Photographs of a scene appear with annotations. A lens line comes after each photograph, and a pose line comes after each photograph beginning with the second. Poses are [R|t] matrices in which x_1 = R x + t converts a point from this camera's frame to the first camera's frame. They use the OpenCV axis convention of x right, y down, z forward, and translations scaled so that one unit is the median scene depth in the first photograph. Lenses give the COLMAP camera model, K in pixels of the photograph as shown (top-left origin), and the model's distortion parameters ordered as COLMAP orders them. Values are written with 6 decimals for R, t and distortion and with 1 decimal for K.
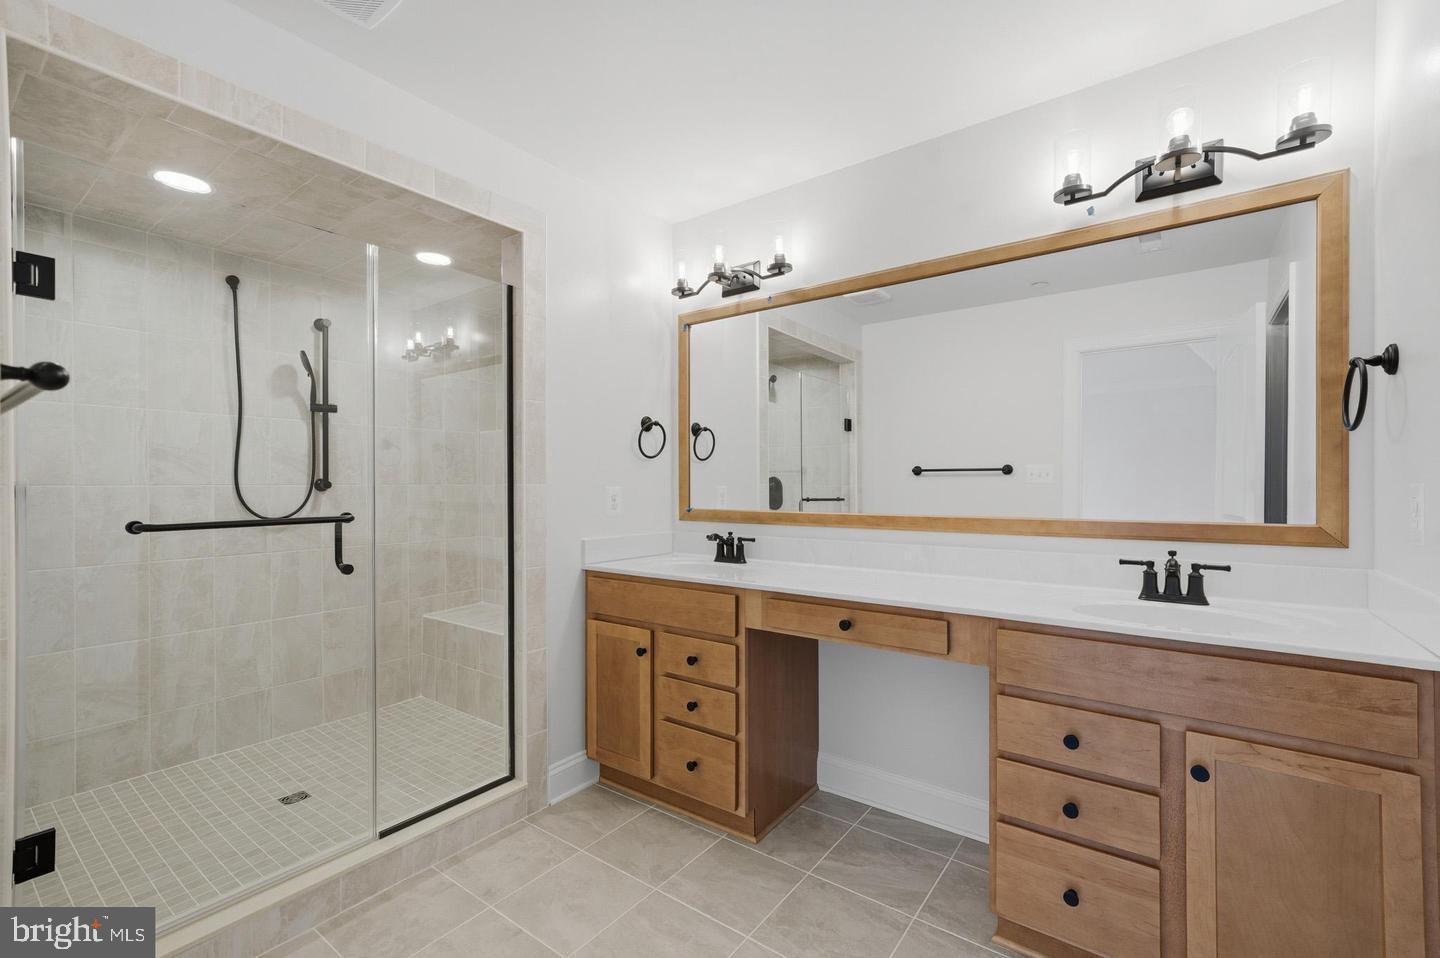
lens RADIAL K [[617.8, 0, 725.7], [0, 617.8, 480.4], [0, 0, 1]] dist [-0.000541, 0.001968]
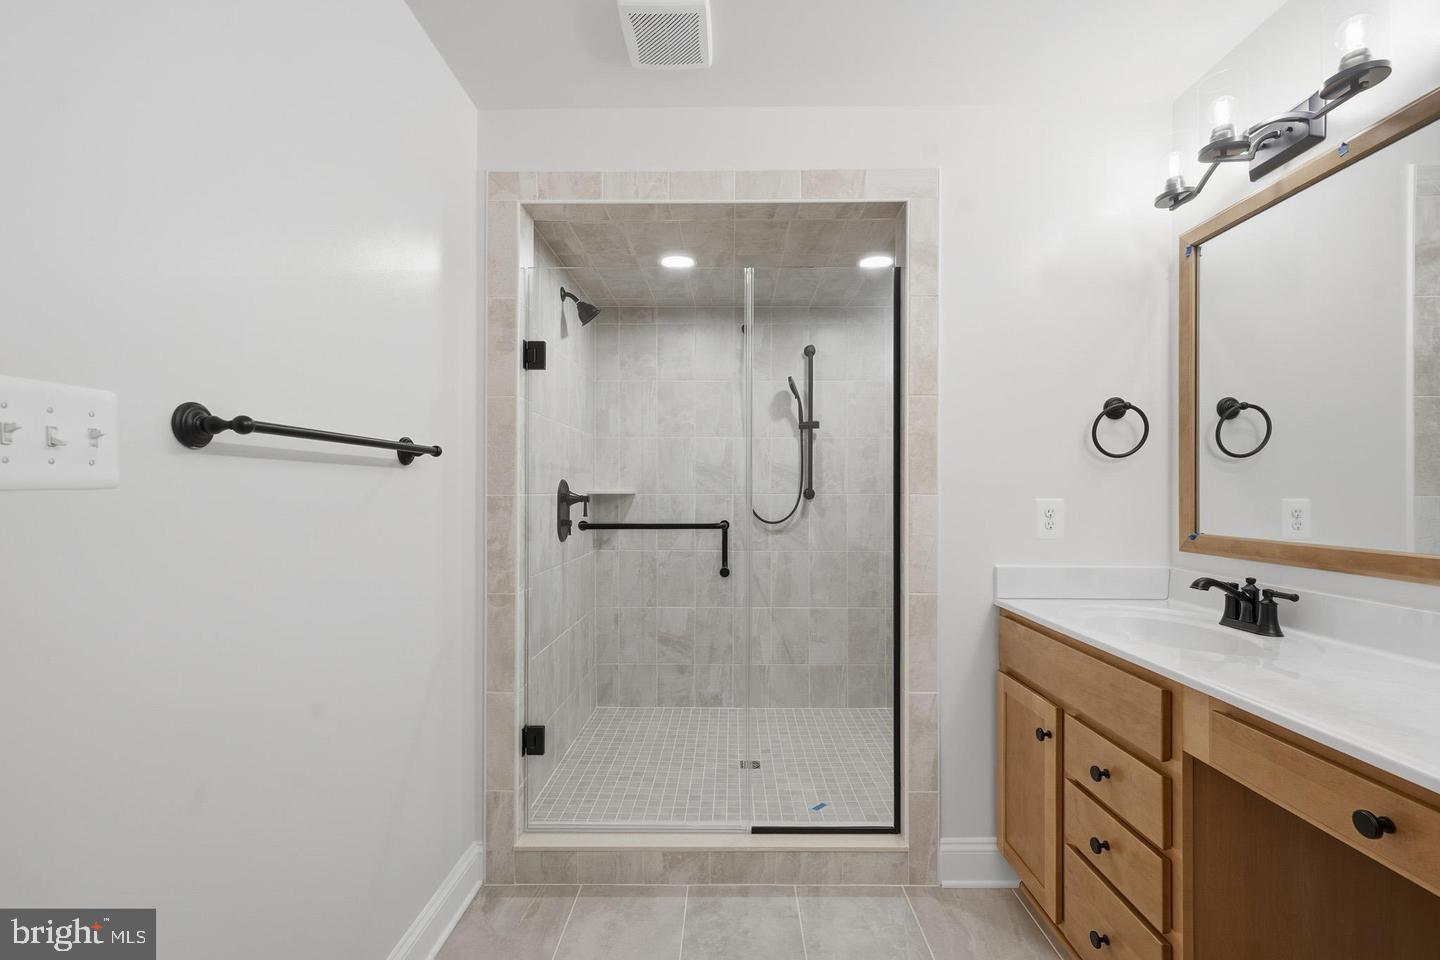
lens RADIAL K [[617.8, 0, 722.0], [0, 617.8, 488.3], [0, 0, 1]] dist [-0.000541, 0.001968]
pose [[0.583501, -0.002858, -0.812107, 0.207776], [0.002985, 0.999995, -0.001374, -0.002193], [0.812107, -0.001622, 0.583507, 0.277663]]
